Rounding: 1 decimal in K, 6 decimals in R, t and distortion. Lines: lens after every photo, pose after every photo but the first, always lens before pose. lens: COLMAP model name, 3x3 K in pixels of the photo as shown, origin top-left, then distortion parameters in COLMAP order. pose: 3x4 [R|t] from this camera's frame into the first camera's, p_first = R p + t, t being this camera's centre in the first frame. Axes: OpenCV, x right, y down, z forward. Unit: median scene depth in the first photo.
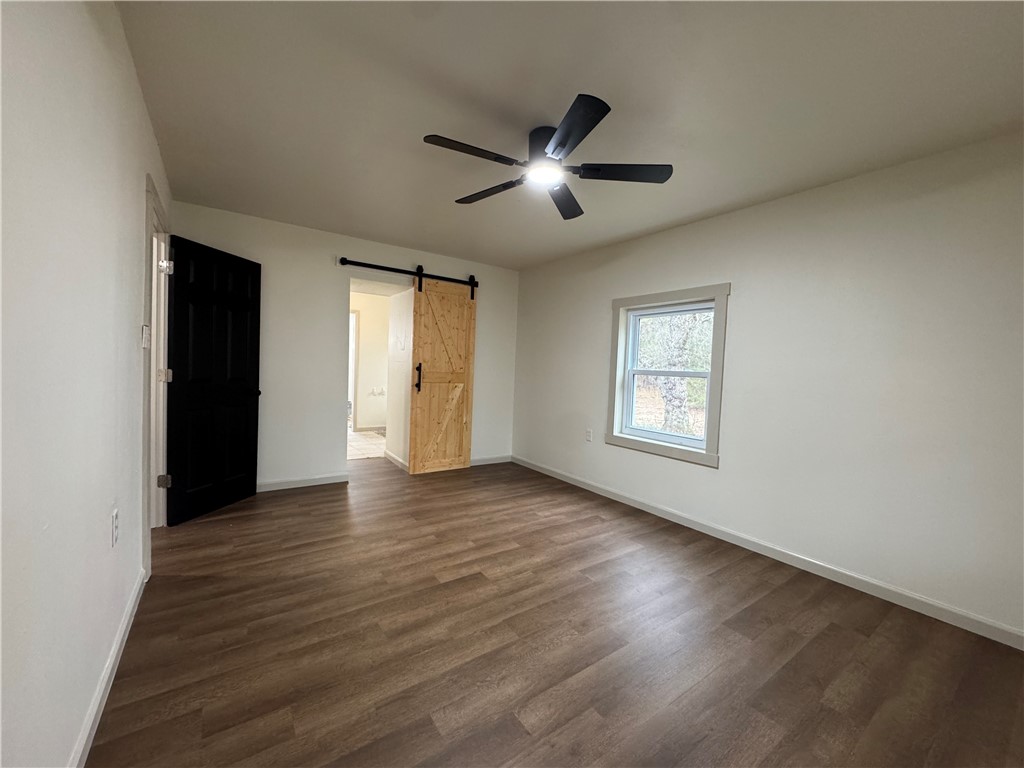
lens RADIAL K [[406.4, 0, 509.5], [0, 406.4, 379.8], [0, 0, 1]] dist [-0.000761, -0.000412]
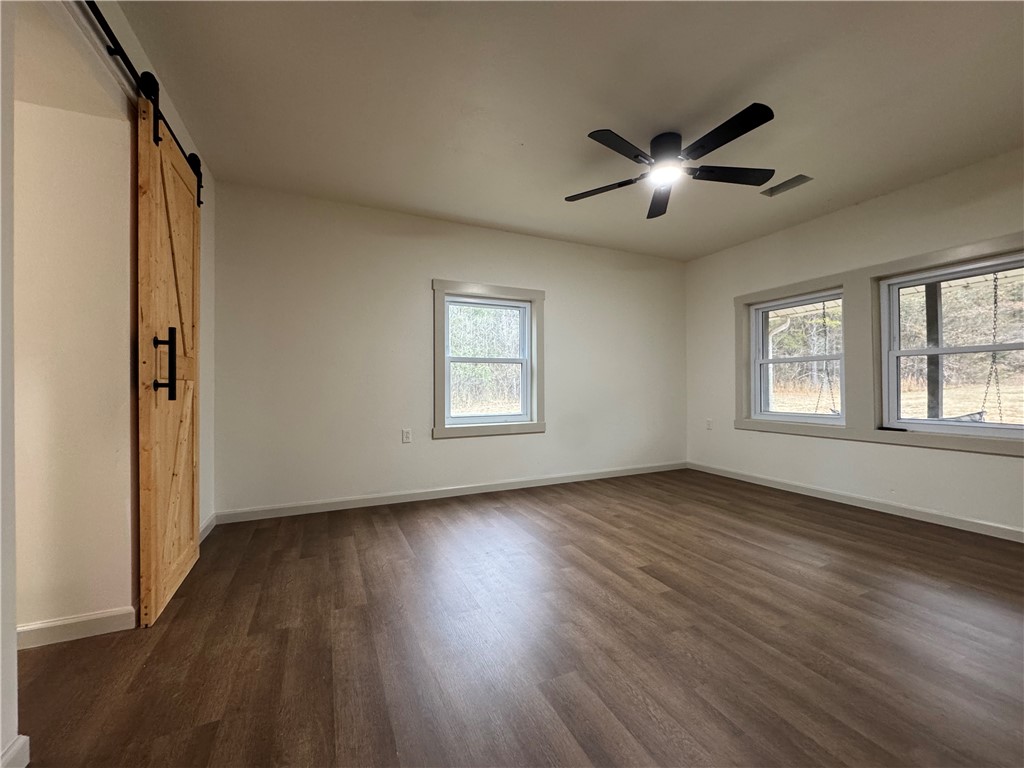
lens RADIAL K [[406.4, 0, 511.0], [0, 406.4, 386.5], [0, 0, 1]] dist [-0.000761, -0.000412]
pose [[0.177343, -0.041867, 0.983258, -0.943296], [0.042218, 0.998499, 0.034901, 0.024970], [-0.983243, 0.035322, 0.178845, 1.044100]]
